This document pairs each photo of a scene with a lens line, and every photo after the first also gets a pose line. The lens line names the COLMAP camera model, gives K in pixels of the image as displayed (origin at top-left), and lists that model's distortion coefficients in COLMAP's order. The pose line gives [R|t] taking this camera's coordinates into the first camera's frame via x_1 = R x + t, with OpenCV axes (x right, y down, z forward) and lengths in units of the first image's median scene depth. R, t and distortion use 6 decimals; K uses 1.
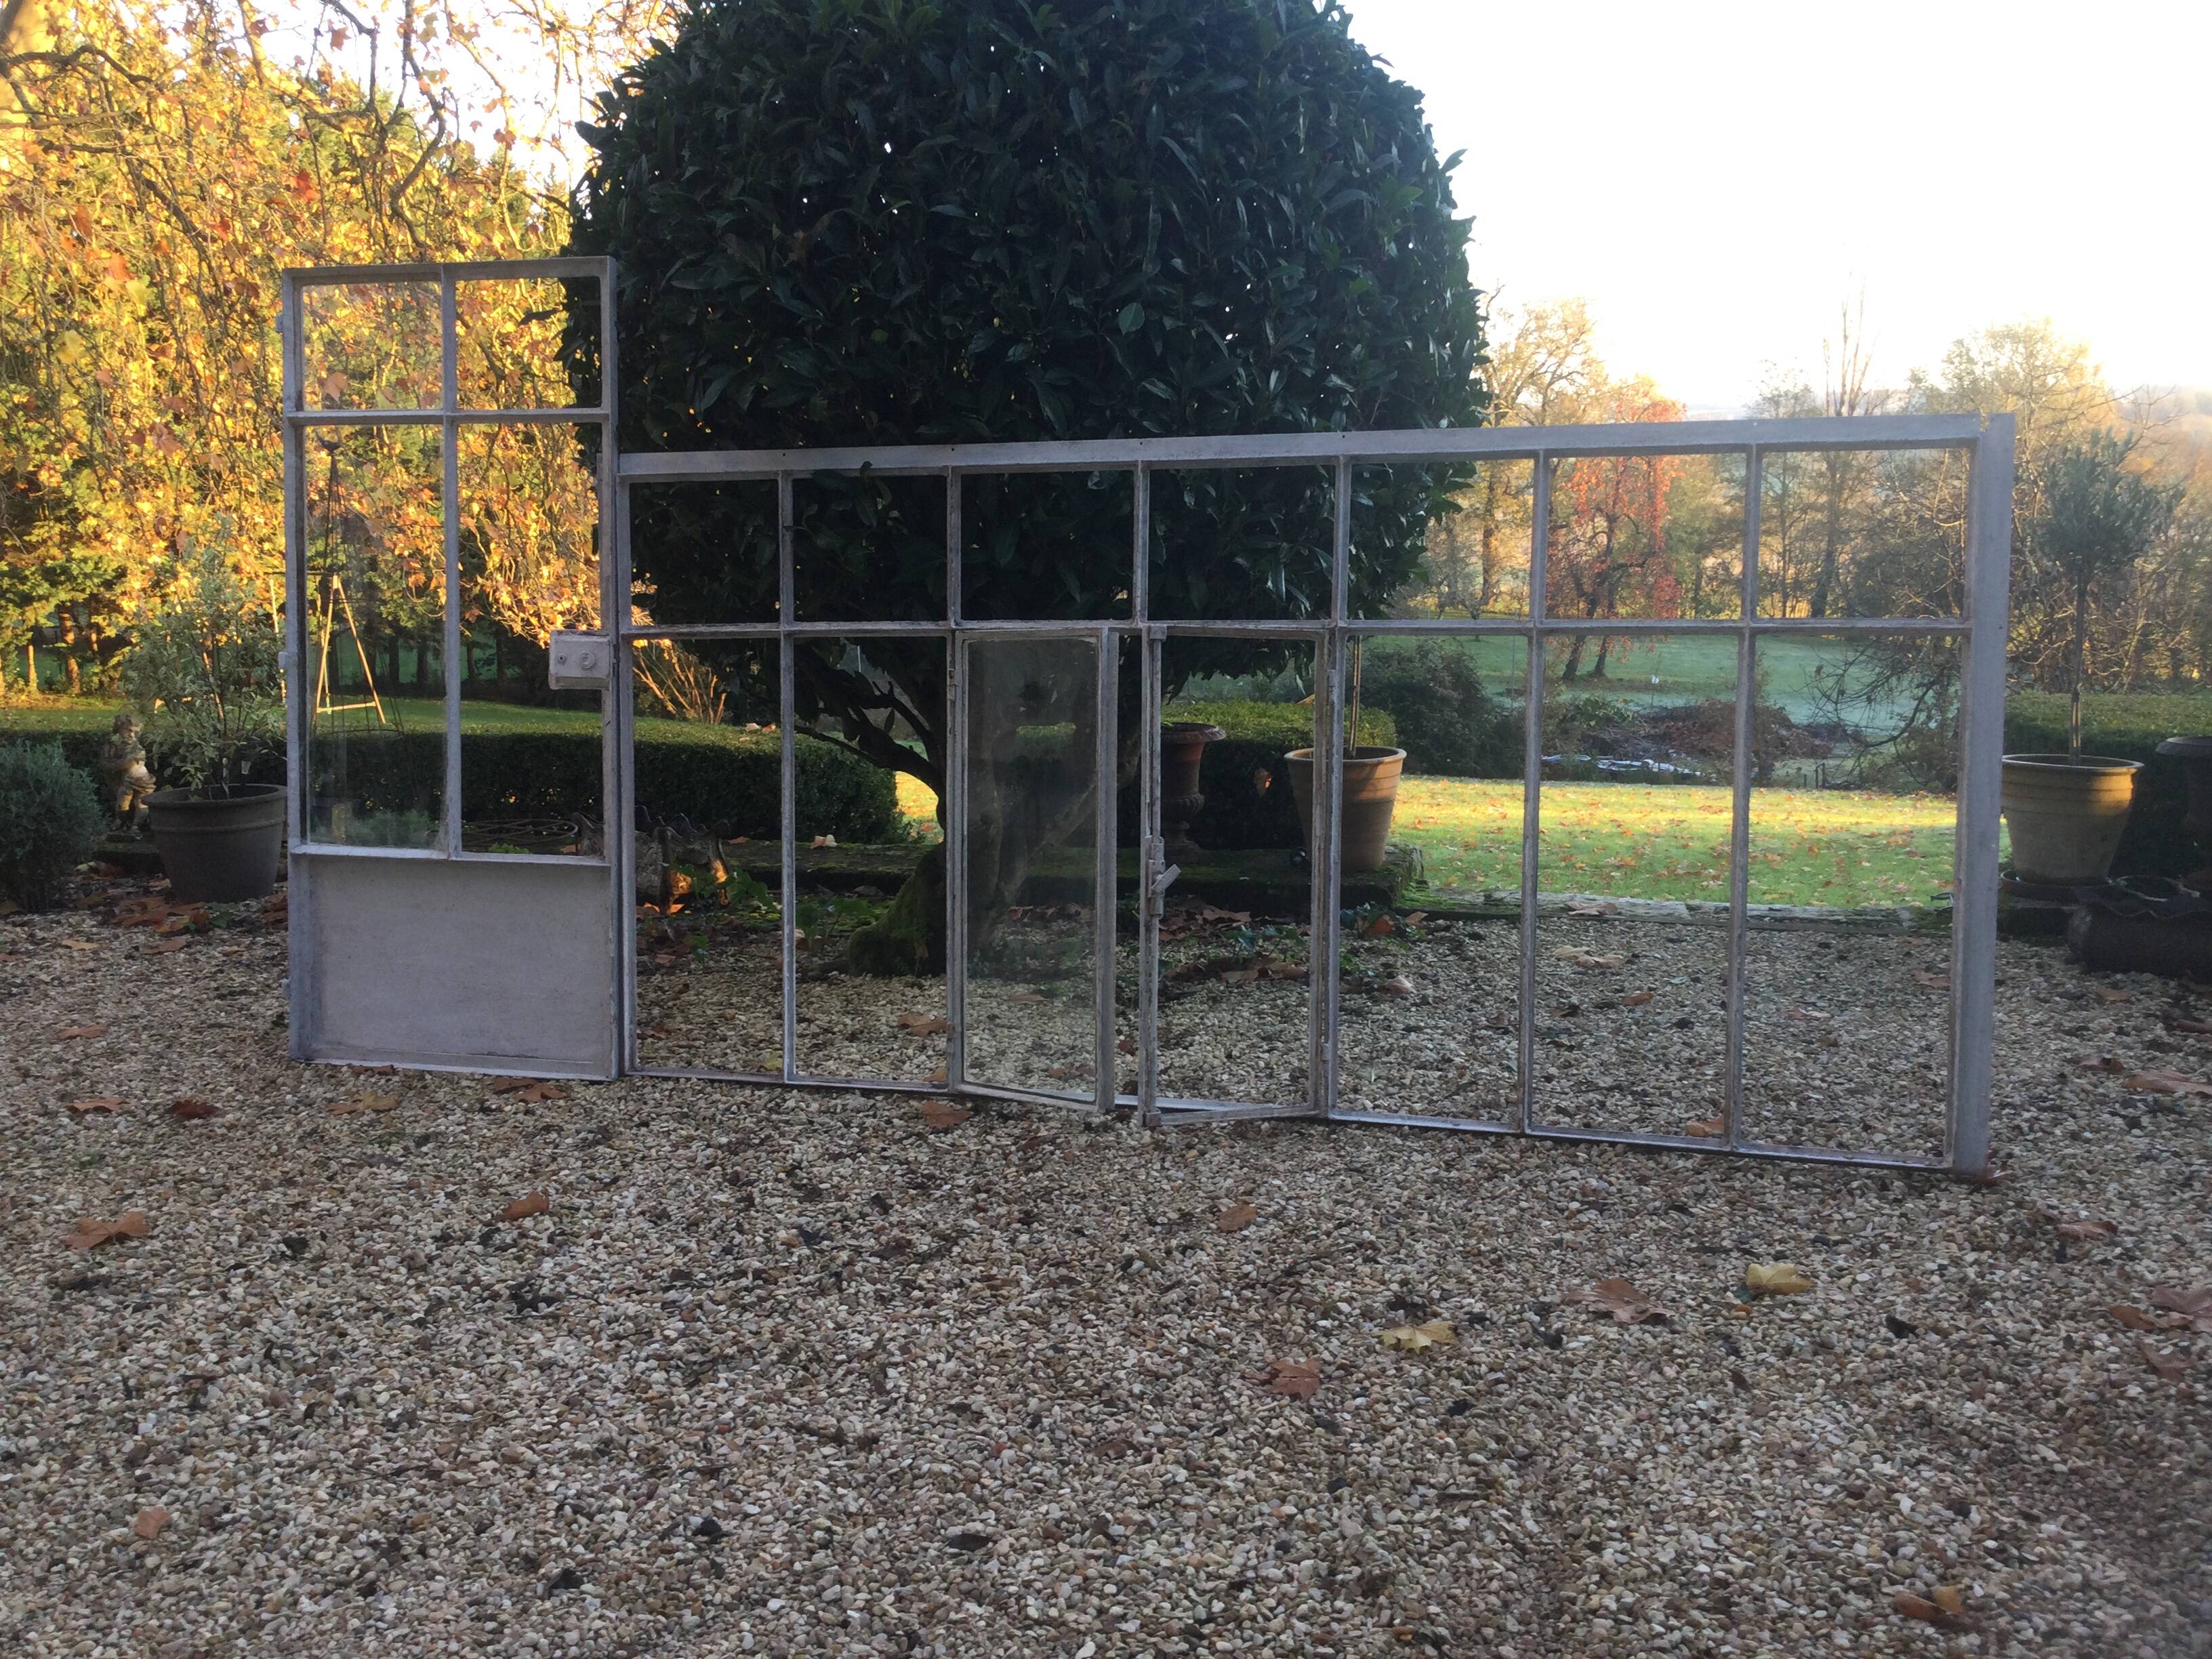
lens RADIAL K [[2190.5, 0, 1043.1], [0, 2190.5, 830.3], [0, 0, 1]] dist [0.031454, 0.000000]
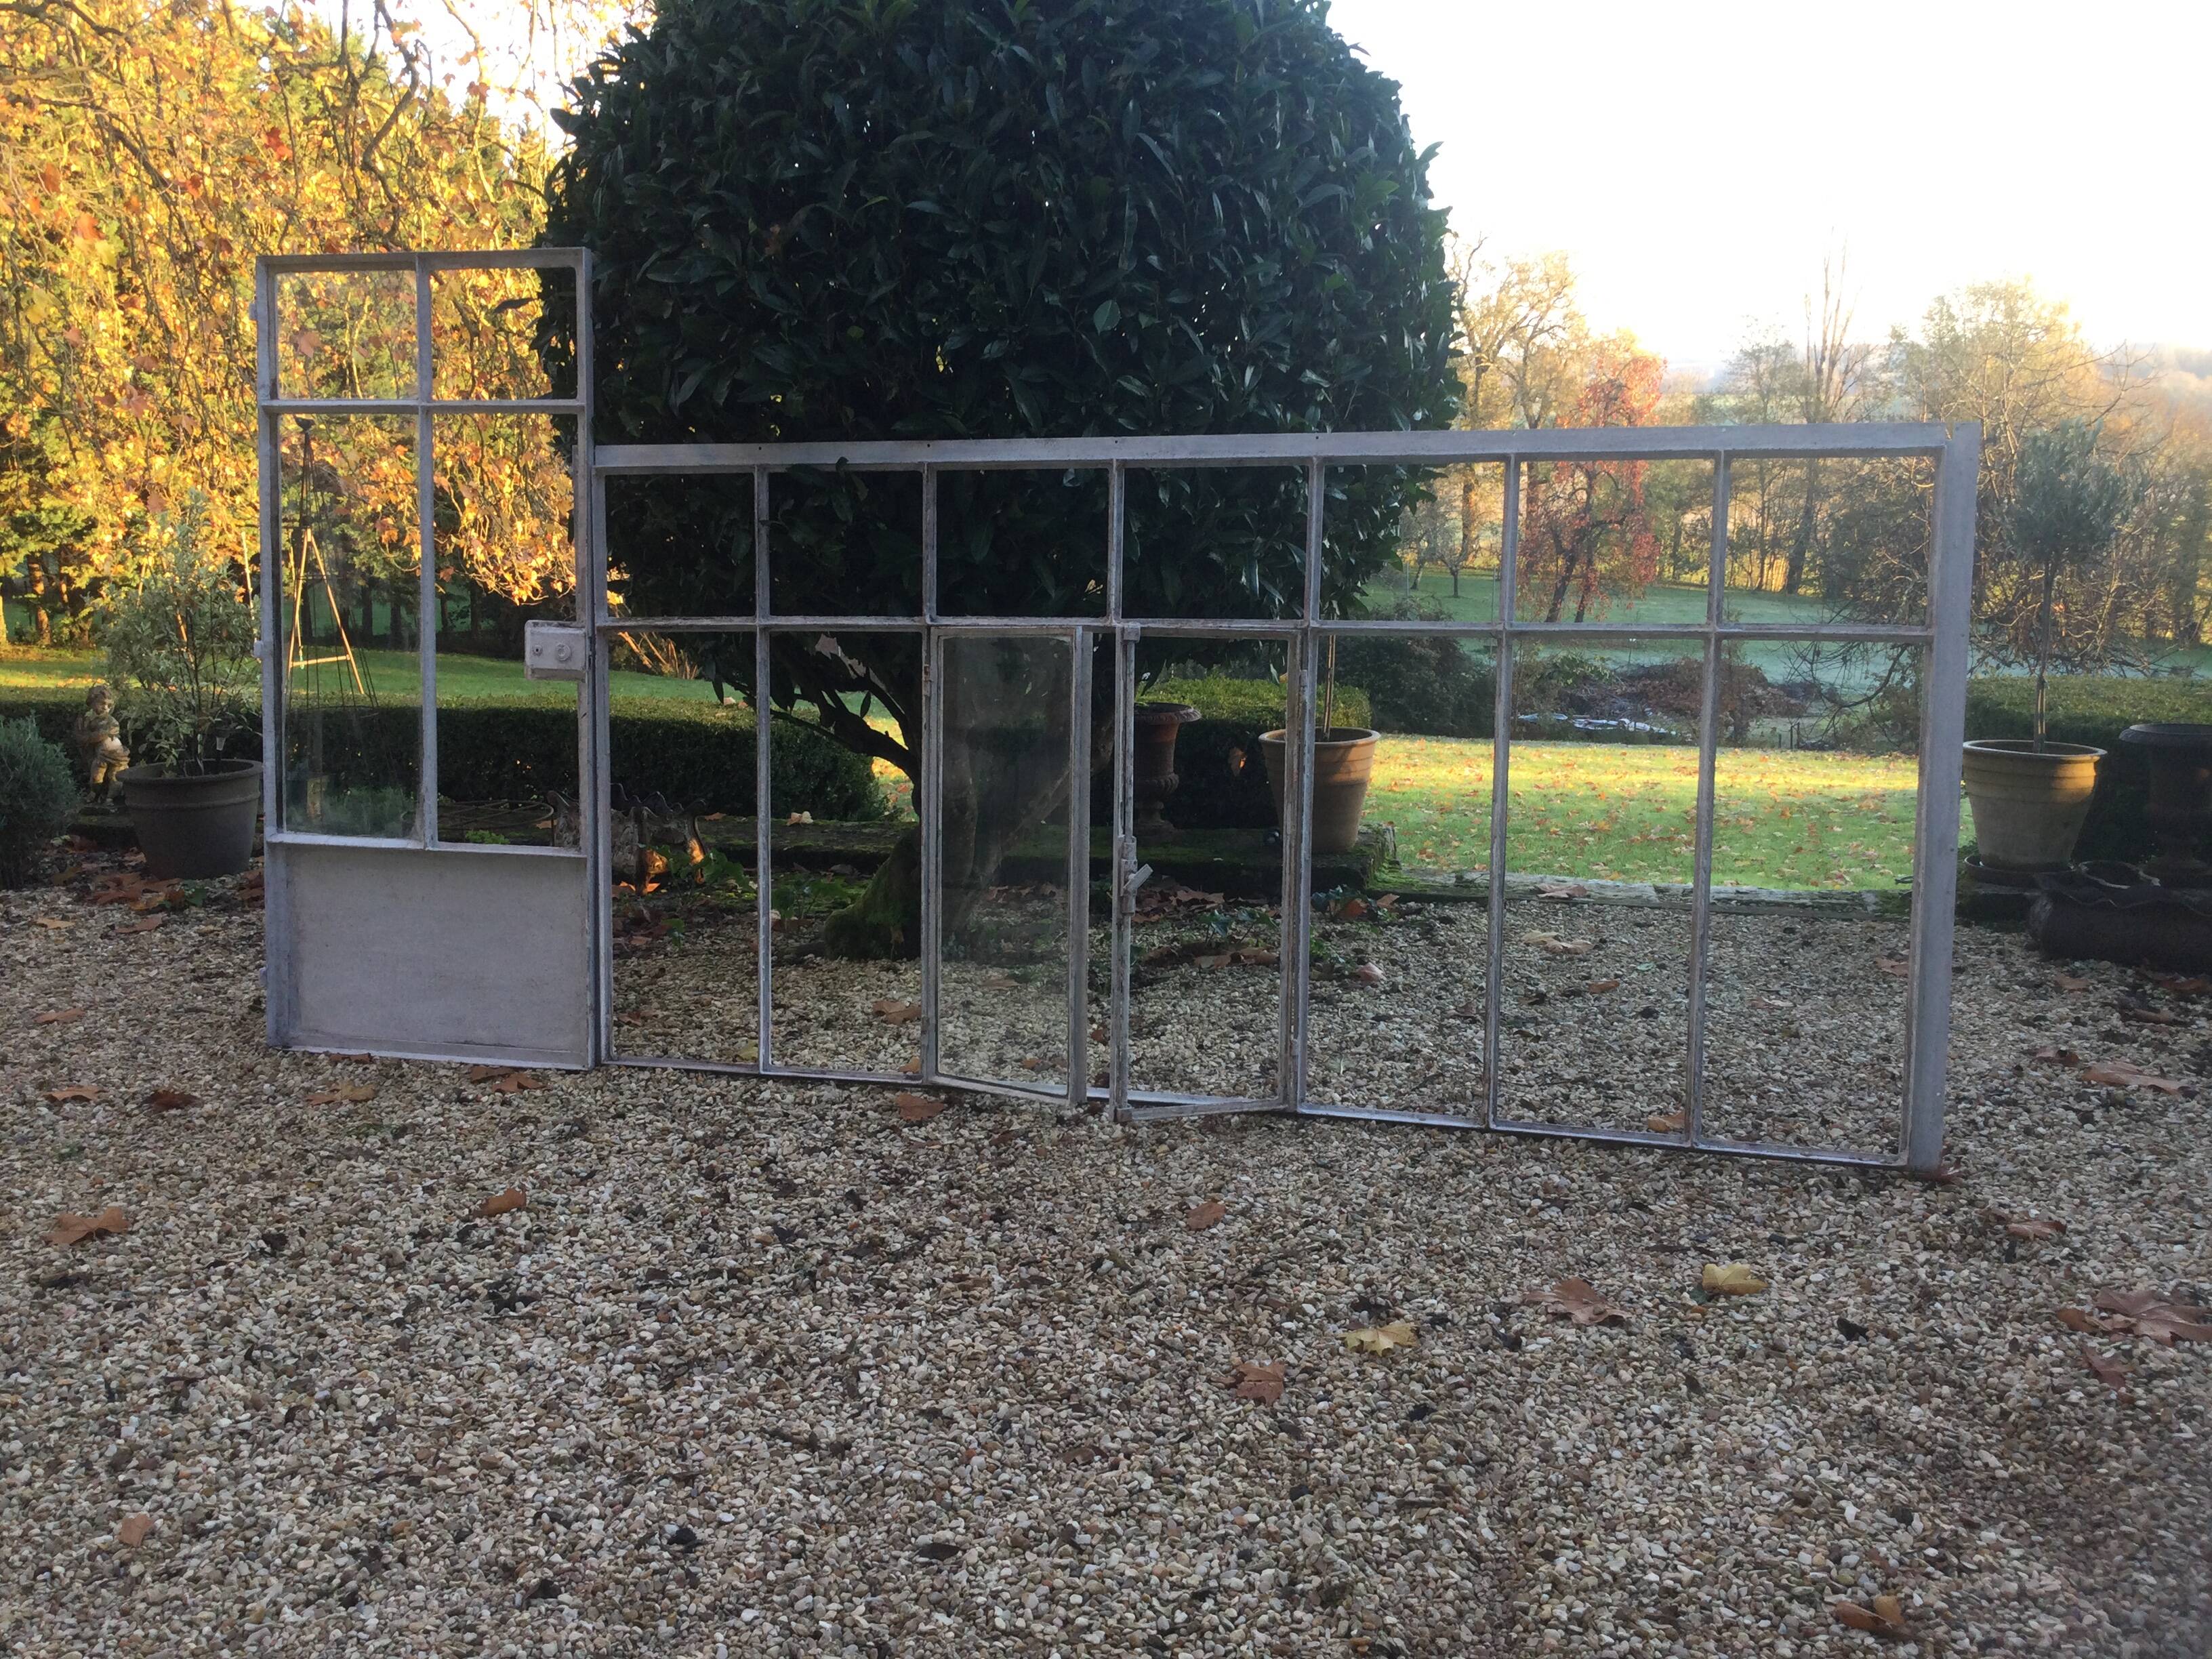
lens RADIAL K [[2190.5, 0, 1046.9], [0, 2190.5, 844.9], [0, 0, 1]] dist [0.031454, 0.000000]
pose [[0.999917, 0.004467, 0.012088, 0.001615], [-0.004806, 0.999591, 0.028189, -0.019362], [-0.011957, -0.028245, 0.999530, -0.008089]]
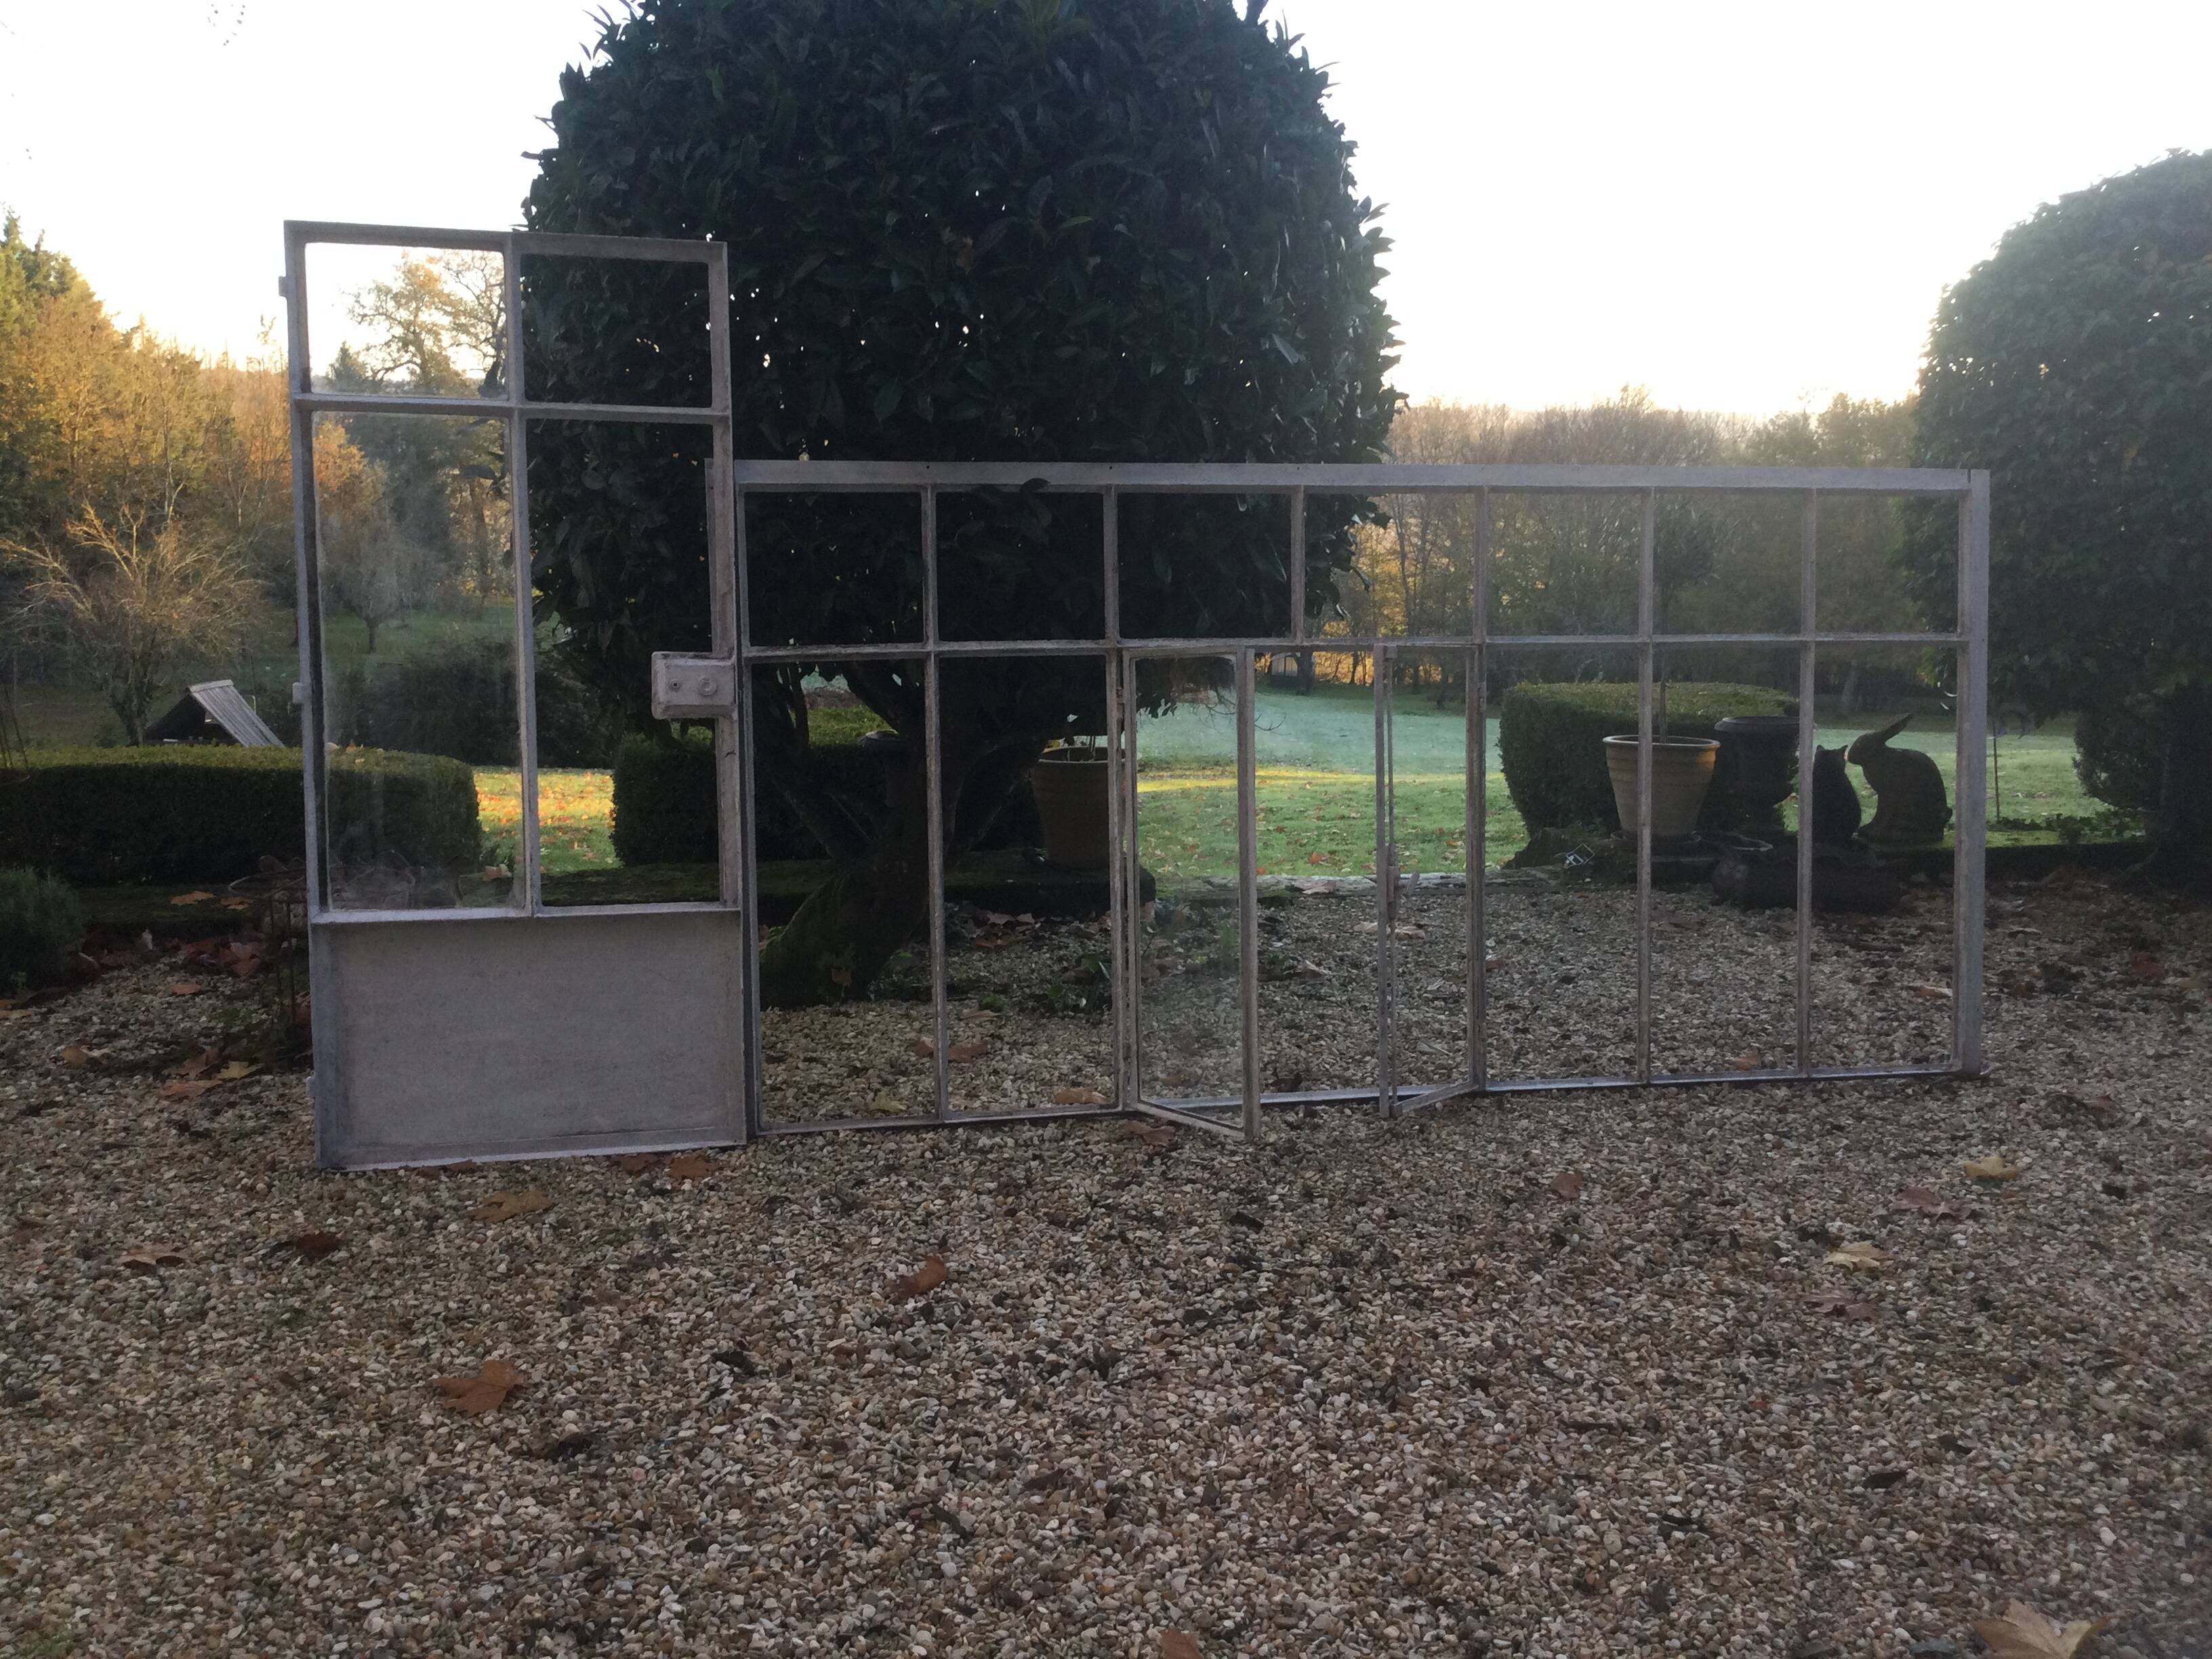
lens RADIAL K [[2190.5, 0, 1187.7], [0, 2190.5, 828.6], [0, 0, 1]] dist [0.031454, 0.000000]
pose [[0.863679, -0.052758, 0.501274, -0.508402], [0.050301, 0.998564, 0.018430, -0.025924], [-0.501526, 0.009297, 0.865092, 0.117945]]
